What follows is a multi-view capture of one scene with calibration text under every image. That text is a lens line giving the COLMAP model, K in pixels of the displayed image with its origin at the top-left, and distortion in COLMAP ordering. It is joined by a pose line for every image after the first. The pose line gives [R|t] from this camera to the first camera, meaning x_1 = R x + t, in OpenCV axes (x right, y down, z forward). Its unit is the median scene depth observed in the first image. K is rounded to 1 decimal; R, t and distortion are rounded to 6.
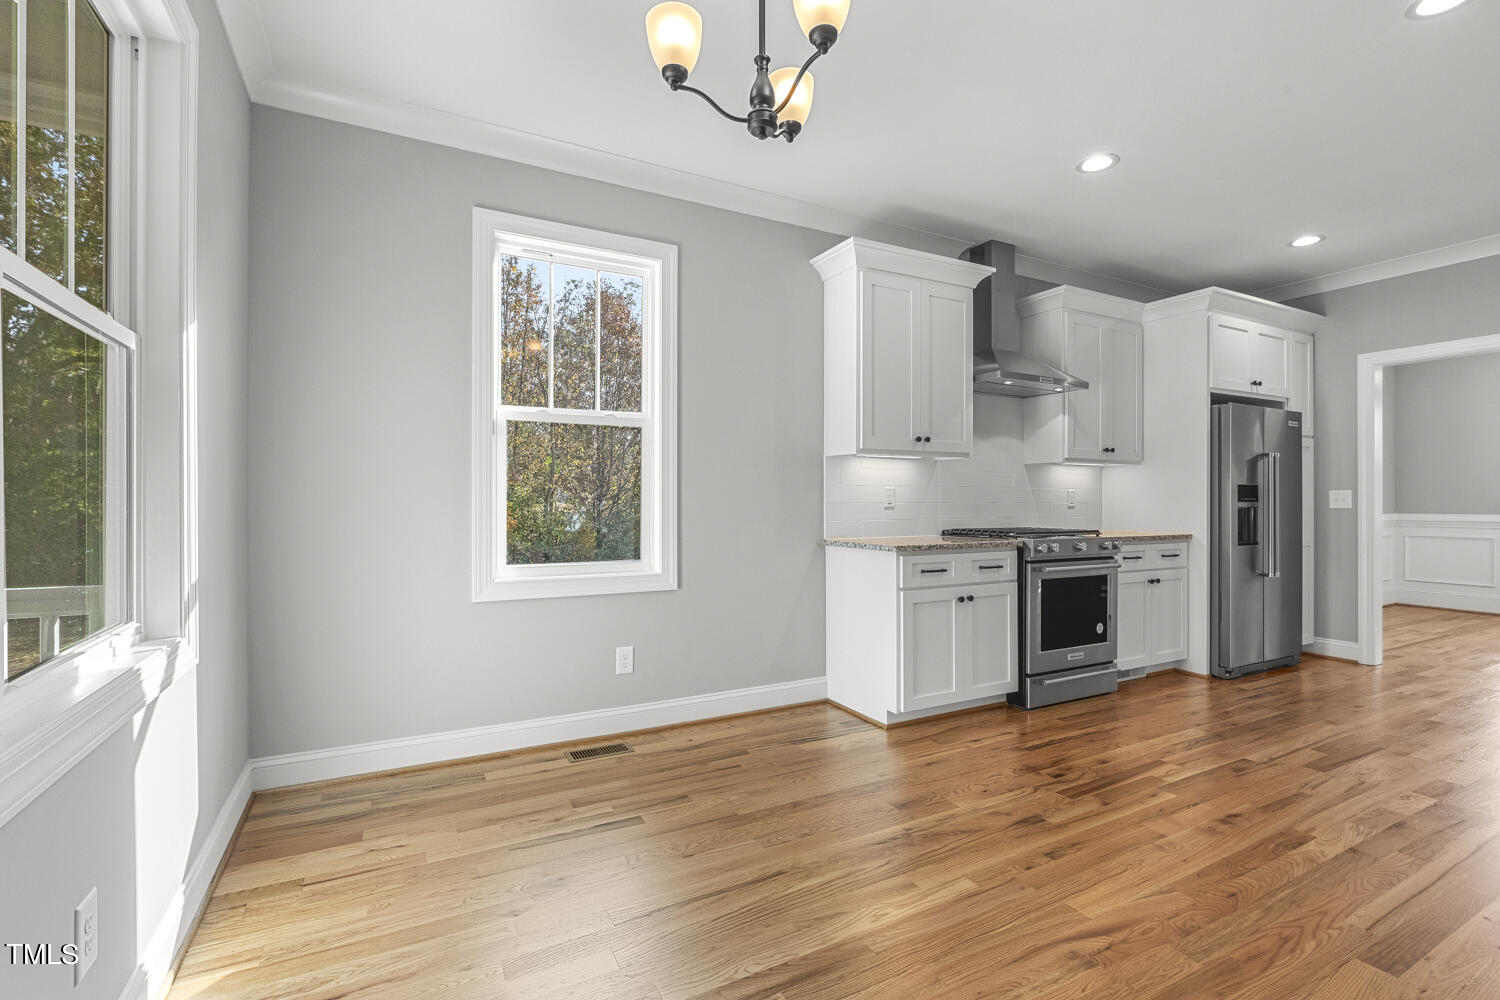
lens RADIAL K [[694.5, 0, 750.0], [0, 694.5, 500.0], [0, 0, 1]] dist [0.000648, 0.000067]
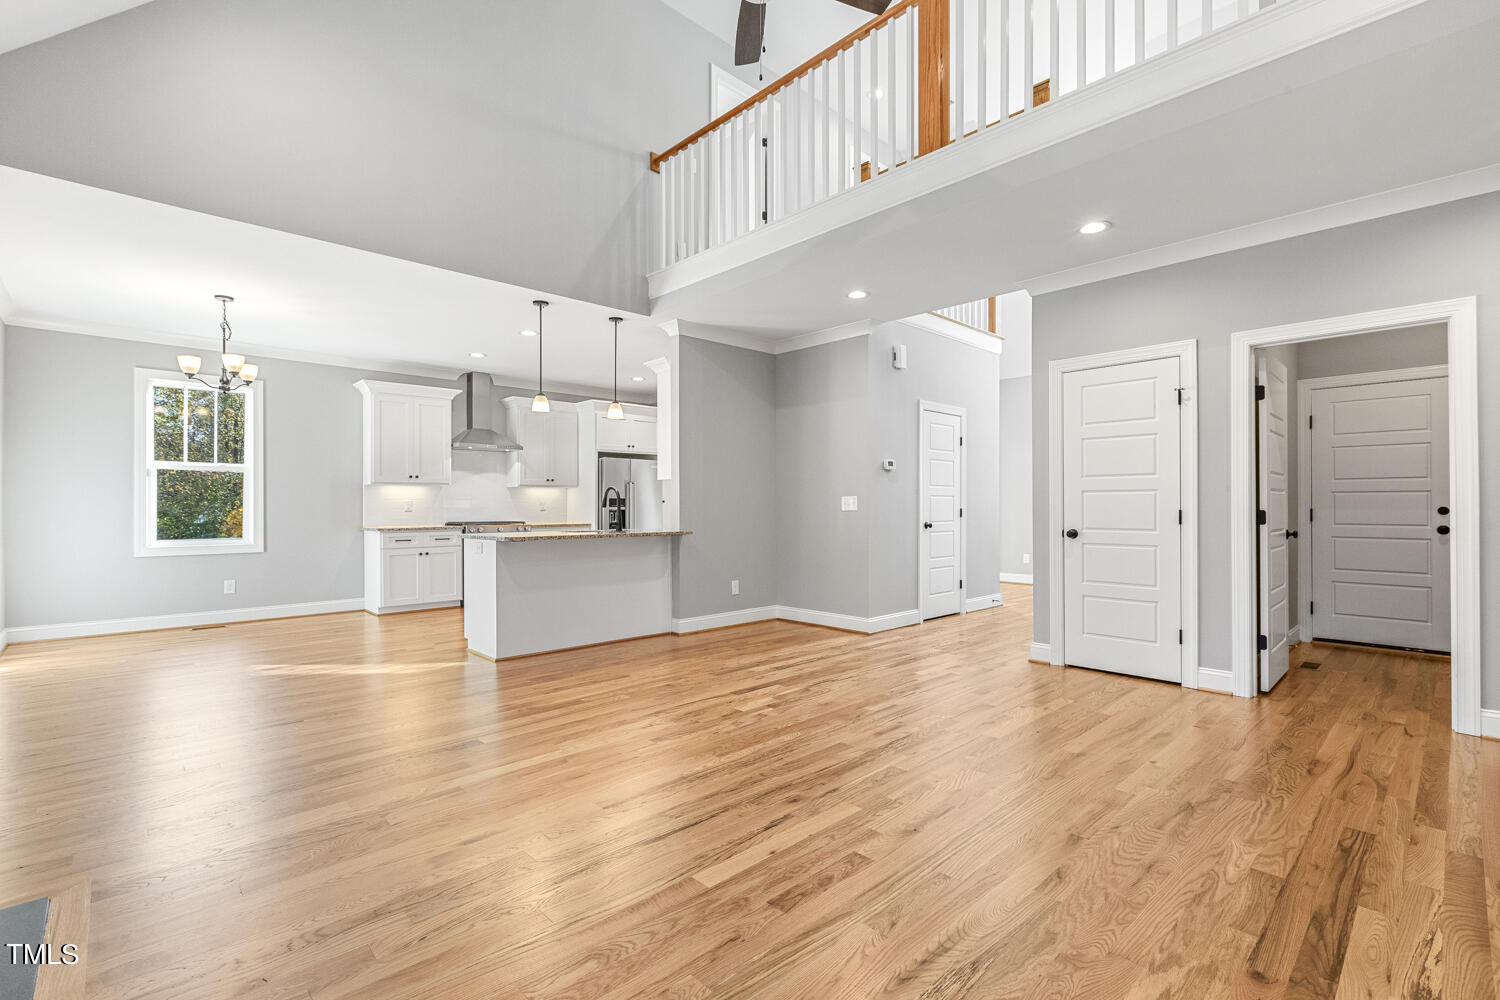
lens RADIAL K [[671.6, 0, 749.1], [0, 671.6, 503.7], [0, 0, 1]] dist [-0.000682, -0.000510]
pose [[0.960827, -0.002743, 0.277135, 0.767553], [0.002532, 0.999996, 0.001122, -0.010250], [-0.277137, -0.000376, 0.960830, -1.360887]]
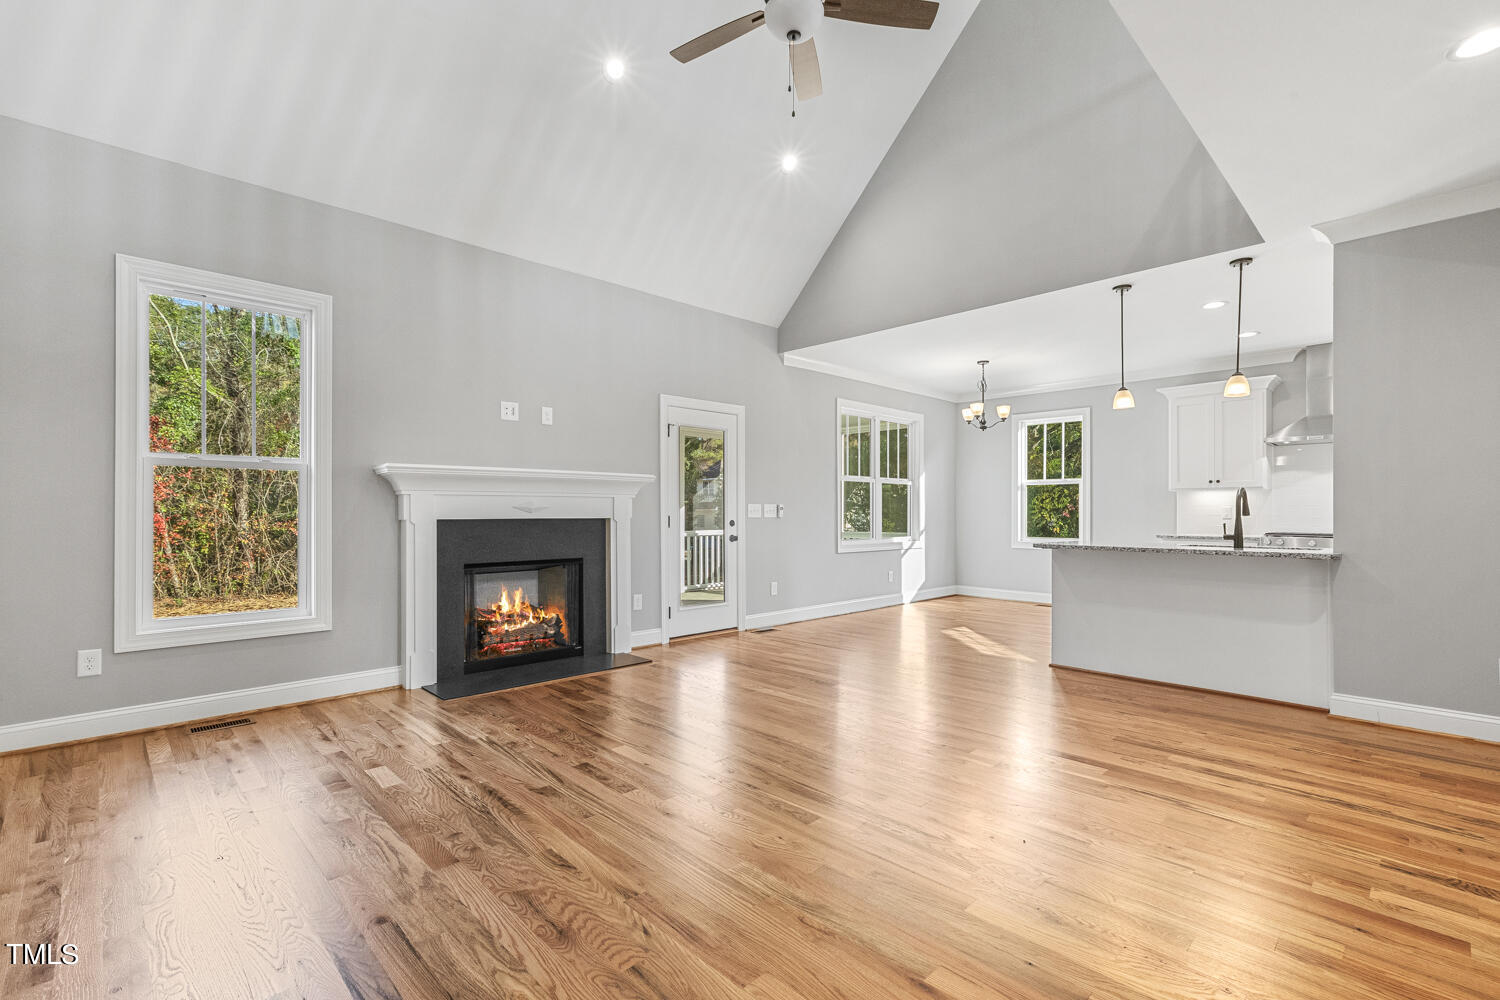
lens RADIAL K [[671.6, 0, 749.1], [0, 671.6, 503.7], [0, 0, 1]] dist [-0.000682, -0.000510]
pose [[0.291332, -0.014620, -0.956510, 1.900677], [0.002657, 0.999892, -0.014474, -0.005420], [0.956618, 0.001676, 0.291340, -0.859192]]
